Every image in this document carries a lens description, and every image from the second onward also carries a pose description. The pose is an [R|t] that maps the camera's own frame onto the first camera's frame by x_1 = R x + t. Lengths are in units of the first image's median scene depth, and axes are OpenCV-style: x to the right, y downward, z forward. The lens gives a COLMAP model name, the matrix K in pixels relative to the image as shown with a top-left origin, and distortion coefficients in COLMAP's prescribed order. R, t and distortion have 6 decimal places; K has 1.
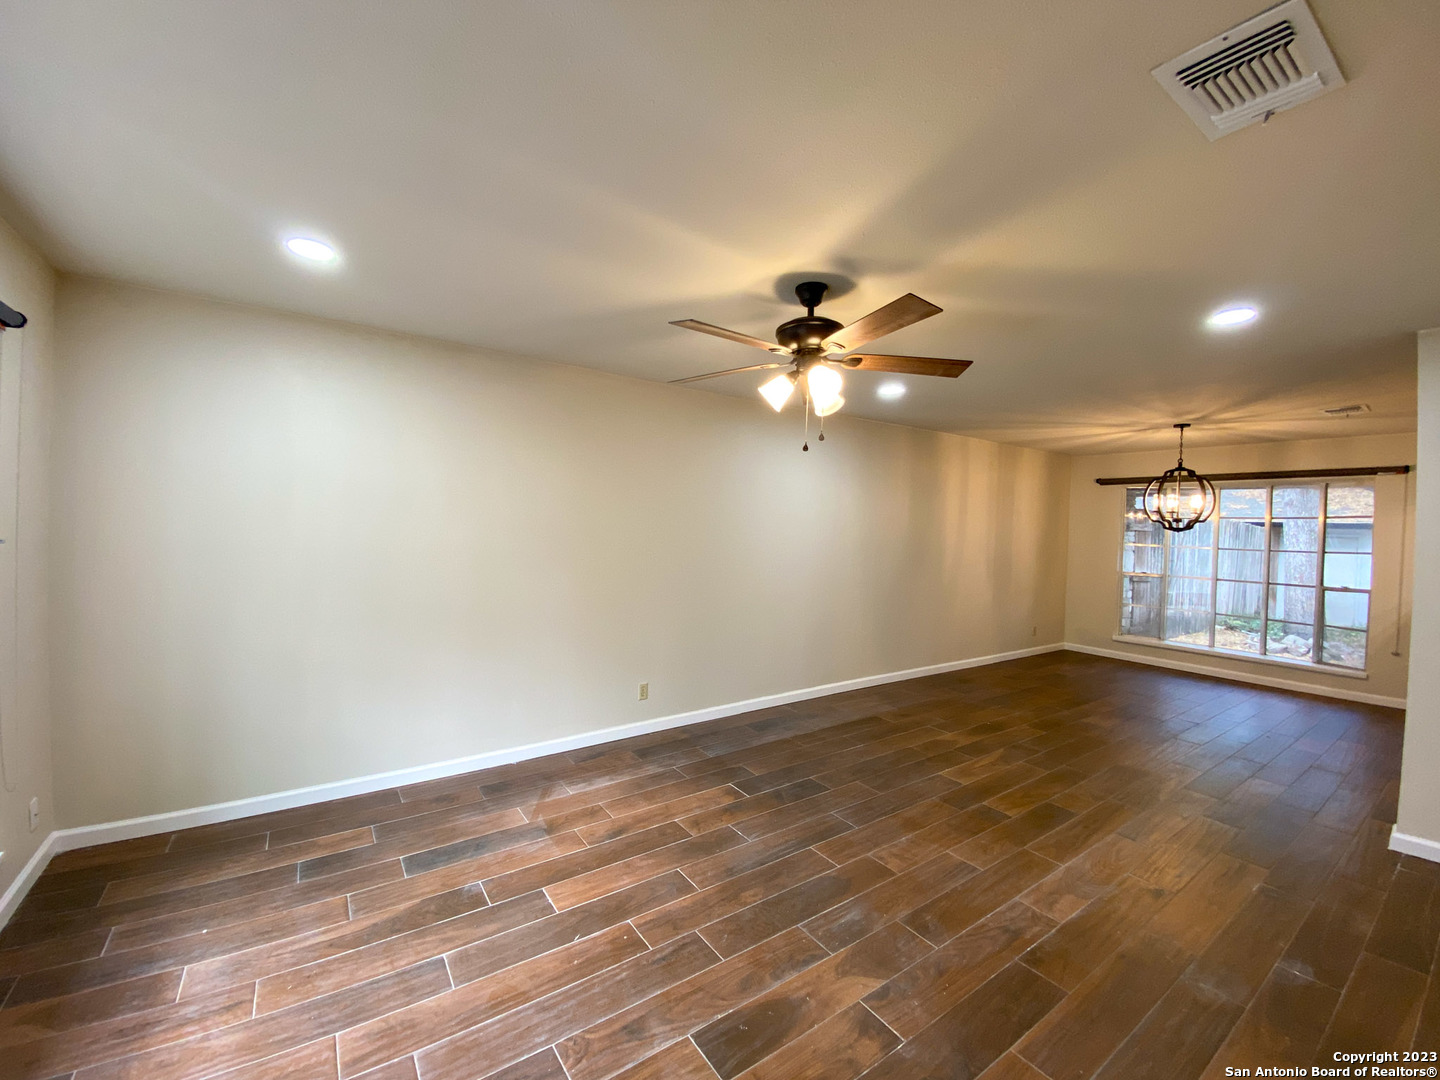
lens RADIAL K [[586.1, 0, 723.4], [0, 586.1, 532.4], [0, 0, 1]] dist [0.037899, -0.028247]
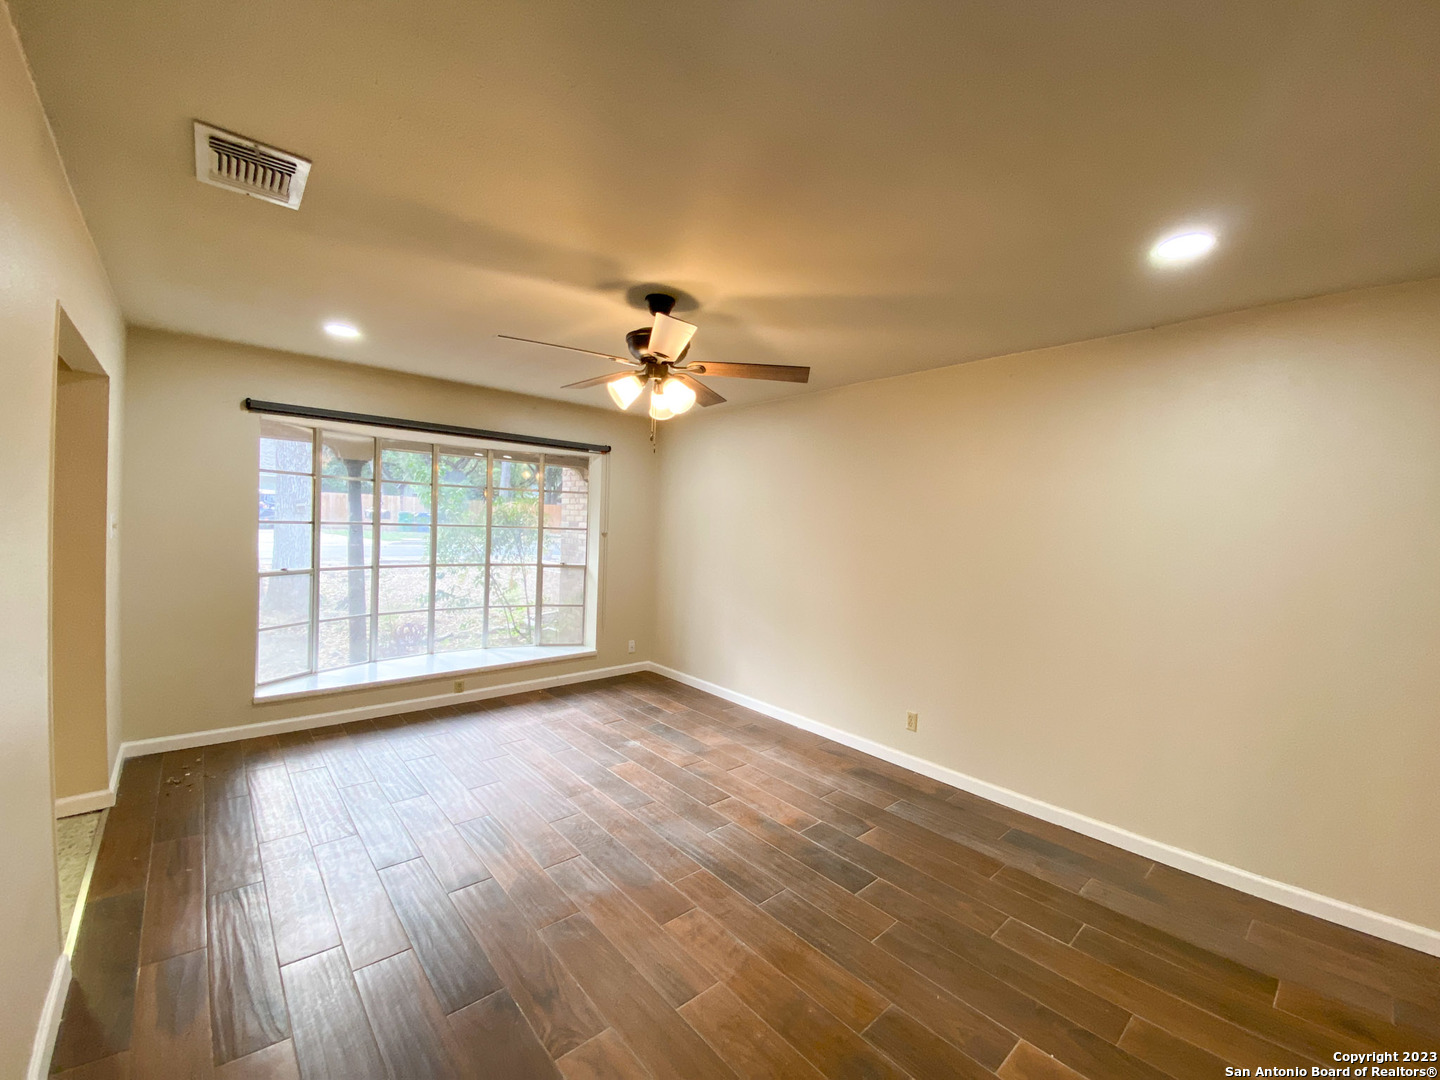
lens RADIAL K [[586.1, 0, 723.4], [0, 586.1, 532.4], [0, 0, 1]] dist [0.037899, -0.028247]
pose [[0.117219, -0.002308, -0.993103, 0.953917], [-0.049445, 0.998744, -0.008157, 0.006825], [0.991874, 0.050061, 0.116957, 0.788285]]
